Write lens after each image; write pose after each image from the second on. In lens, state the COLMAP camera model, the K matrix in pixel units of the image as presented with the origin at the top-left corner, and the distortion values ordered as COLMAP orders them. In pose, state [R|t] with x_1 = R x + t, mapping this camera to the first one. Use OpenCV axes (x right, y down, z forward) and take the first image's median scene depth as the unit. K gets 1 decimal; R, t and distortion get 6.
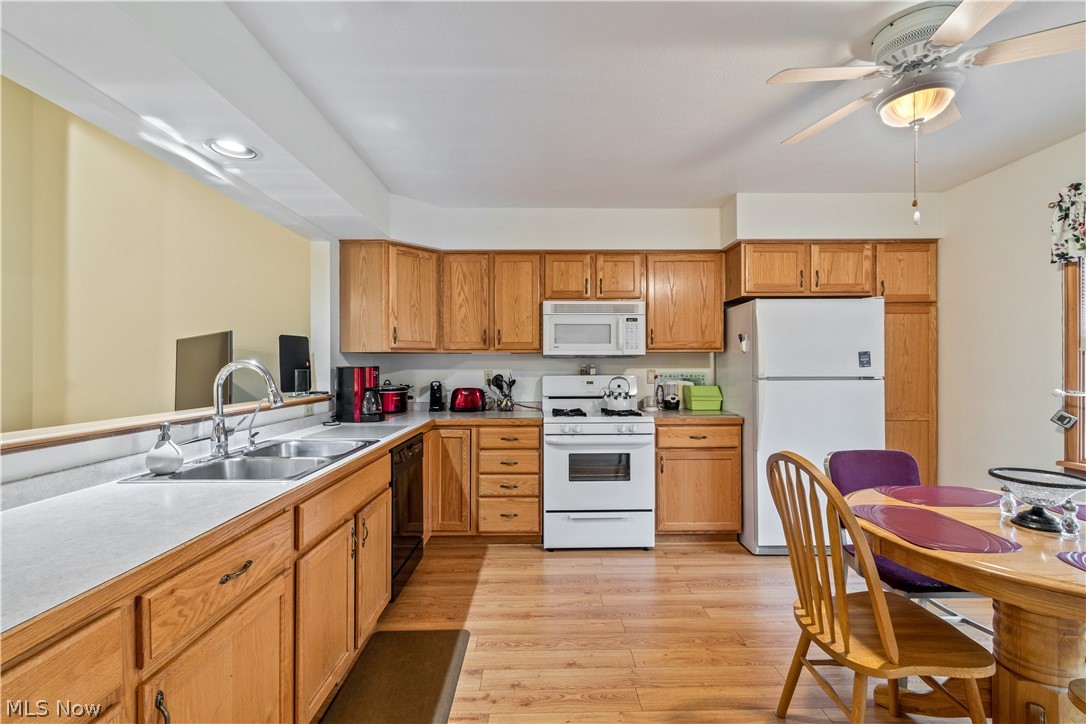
lens RADIAL K [[486.7, 0, 543.2], [0, 486.7, 364.0], [0, 0, 1]] dist [0.005549, -0.001813]
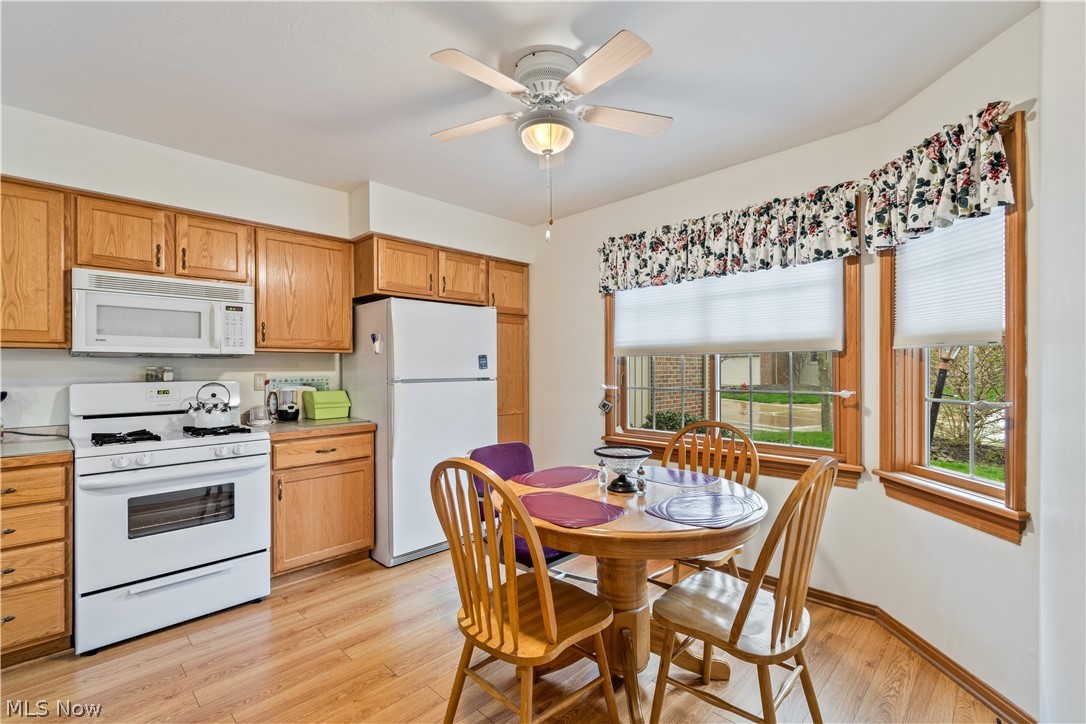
lens RADIAL K [[486.7, 0, 551.9], [0, 486.7, 367.5], [0, 0, 1]] dist [0.005549, -0.001813]
pose [[0.698617, 0.000533, 0.715496, -0.021427], [0.000682, 0.999999, -0.001411, 0.004291], [-0.715496, 0.001474, 0.698615, 0.109208]]
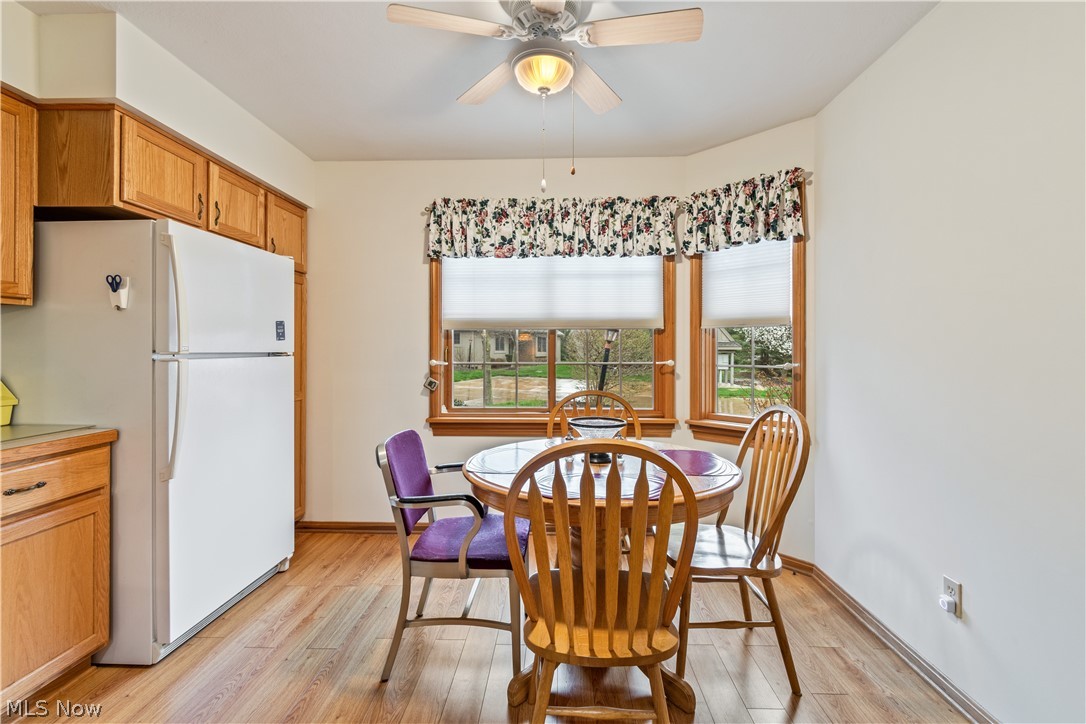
lens RADIAL K [[486.7, 0, 548.3], [0, 486.7, 347.3], [0, 0, 1]] dist [0.005549, -0.001813]
pose [[0.029514, 0.008934, 0.999524, -0.122757], [-0.002748, 0.999957, -0.008857, 0.022291], [-0.999561, -0.002485, 0.029537, 0.506475]]
